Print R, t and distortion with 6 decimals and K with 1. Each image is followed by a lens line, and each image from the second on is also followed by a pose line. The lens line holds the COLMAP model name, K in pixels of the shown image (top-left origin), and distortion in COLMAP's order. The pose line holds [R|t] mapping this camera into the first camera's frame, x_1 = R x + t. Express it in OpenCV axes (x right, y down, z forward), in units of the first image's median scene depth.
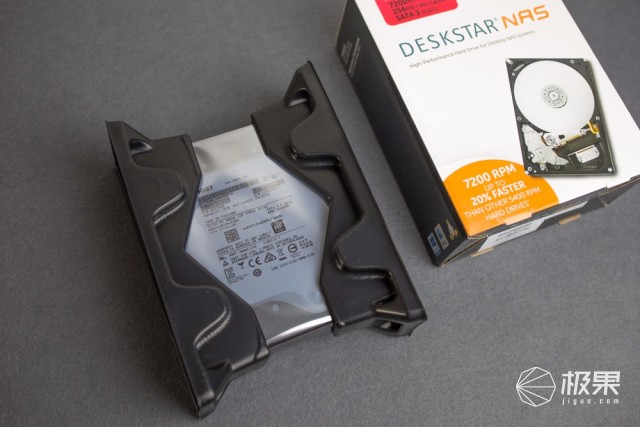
lens RADIAL K [[648.8, 0, 320.0], [0, 648.8, 213.5], [0, 0, 1]] dist [-0.046681, -0.002988]
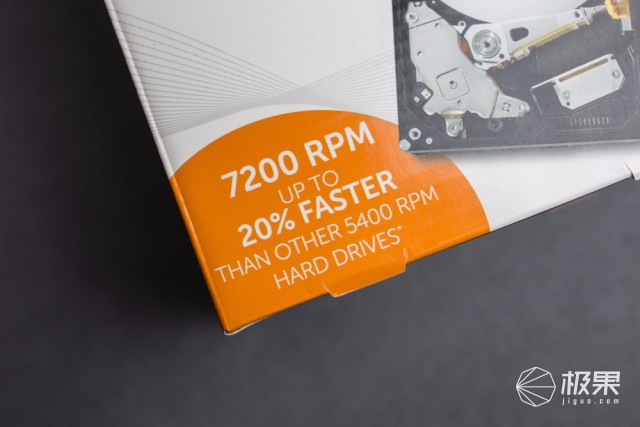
lens RADIAL K [[648.8, 0, 320.0], [0, 648.8, 213.5], [0, 0, 1]] dist [-0.046681, -0.002988]
pose [[0.993426, -0.002870, -0.114436, 0.306801], [0.033255, 0.963808, 0.264514, -0.121441], [0.109535, -0.266581, 0.957568, 0.618715]]
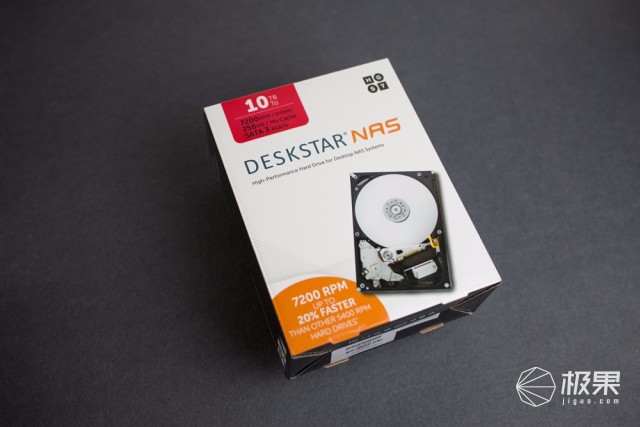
lens RADIAL K [[648.8, 0, 320.0], [0, 648.8, 213.5], [0, 0, 1]] dist [-0.046681, -0.002988]
pose [[0.998703, -0.006460, -0.050503, 0.304228], [0.001837, 0.995844, -0.091056, -0.087313], [0.050881, 0.090846, 0.994564, -0.017575]]
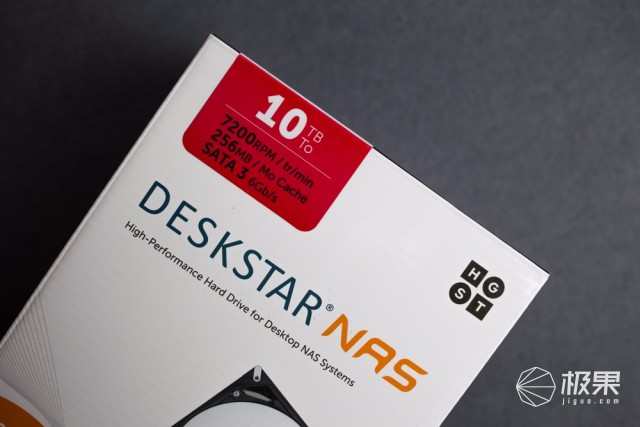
lens RADIAL K [[648.8, 0, 320.0], [0, 648.8, 213.5], [0, 0, 1]] dist [-0.046681, -0.002988]
pose [[0.543230, 0.837100, -0.064529, 0.256833], [-0.761274, 0.523518, 0.382612, -0.564278], [0.354067, -0.158722, 0.921653, 0.583317]]
